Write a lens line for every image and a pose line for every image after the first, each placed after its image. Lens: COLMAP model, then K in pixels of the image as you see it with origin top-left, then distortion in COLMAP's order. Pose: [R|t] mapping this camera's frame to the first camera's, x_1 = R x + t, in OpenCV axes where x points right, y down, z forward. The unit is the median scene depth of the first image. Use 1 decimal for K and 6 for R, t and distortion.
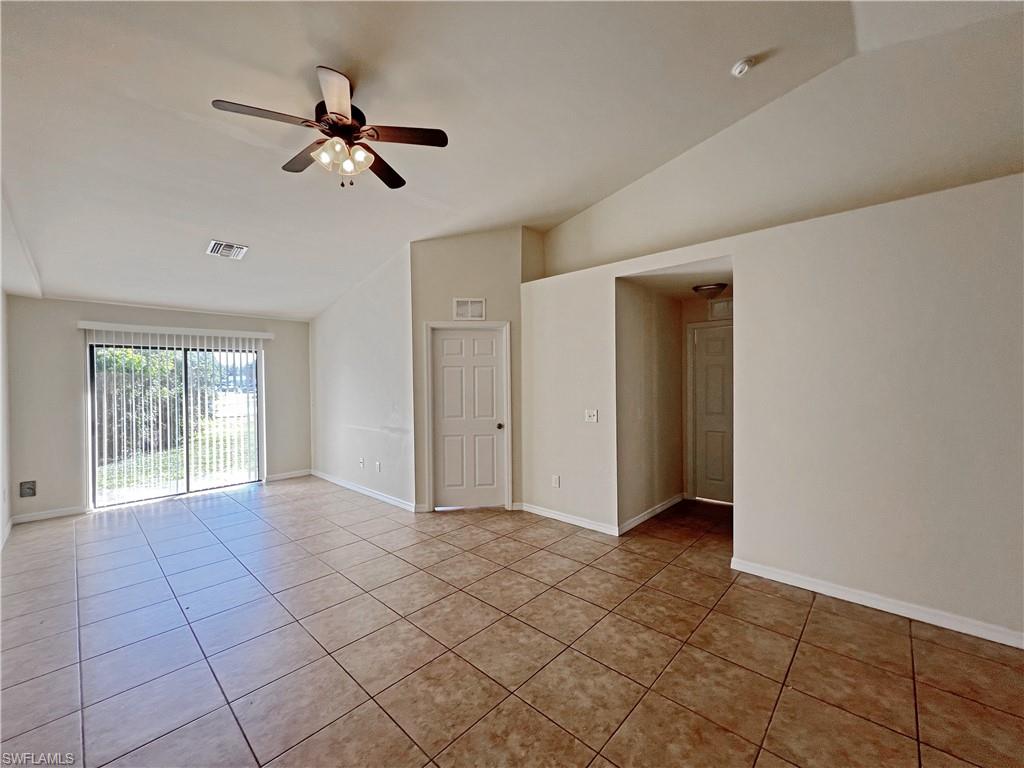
lens RADIAL K [[415.0, 0, 493.6], [0, 415.0, 384.7], [0, 0, 1]] dist [-0.000682, 0.000119]
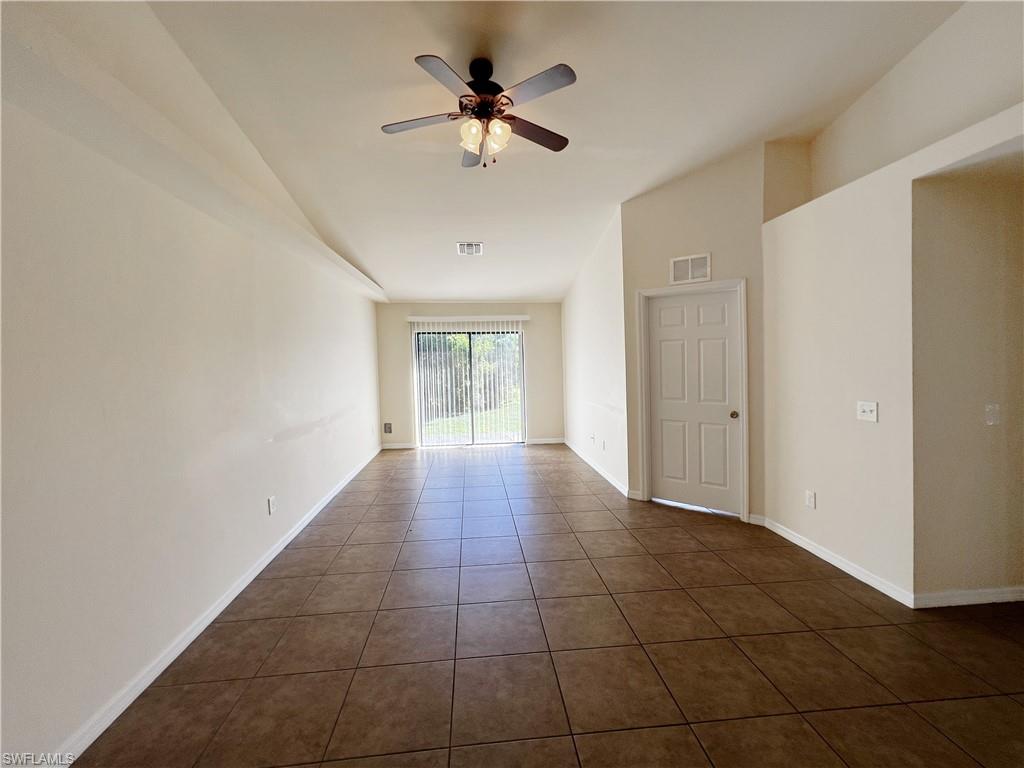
lens RADIAL K [[406.9, 0, 505.9], [0, 406.9, 383.9], [0, 0, 1]] dist [0.003277, 0.000485]
pose [[0.760720, 0.038775, -0.647921, 0.209538], [-0.001564, 0.998321, 0.057908, -0.002190], [0.649078, -0.043039, 0.759503, 0.152356]]
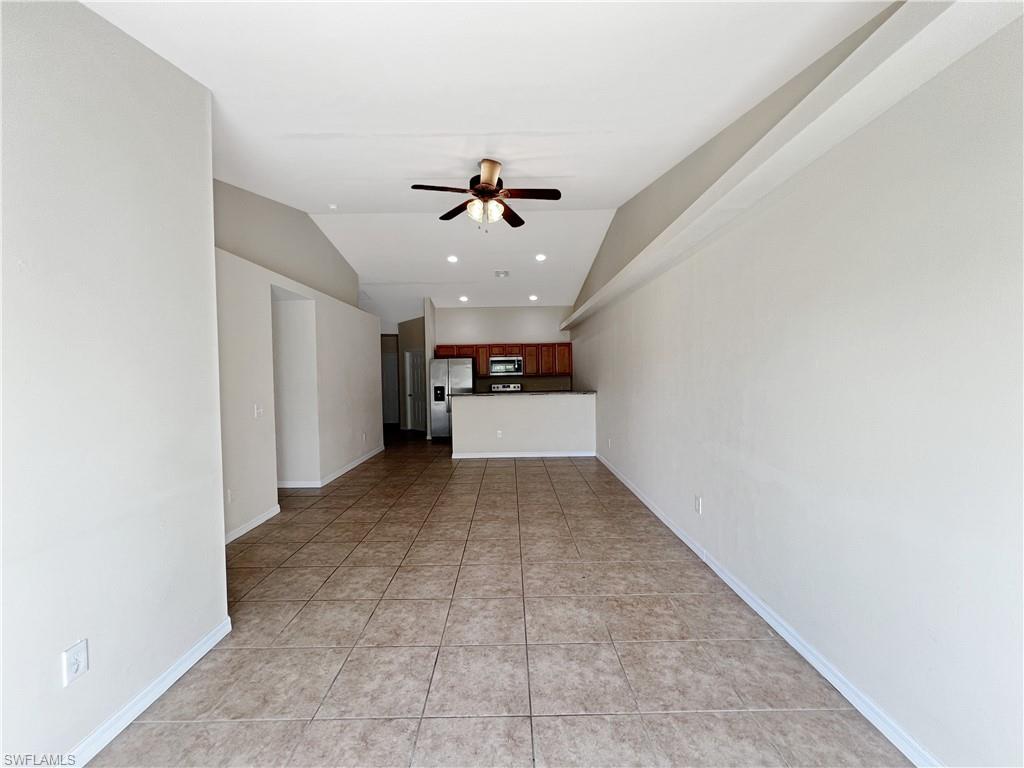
lens RADIAL K [[406.9, 0, 505.9], [0, 406.9, 383.9], [0, 0, 1]] dist [0.003277, 0.000485]
pose [[-0.695001, 0.005881, 0.718985, -0.910264], [0.032826, 0.999183, 0.023558, -0.001878], [-0.718259, 0.039974, -0.694626, 1.244578]]
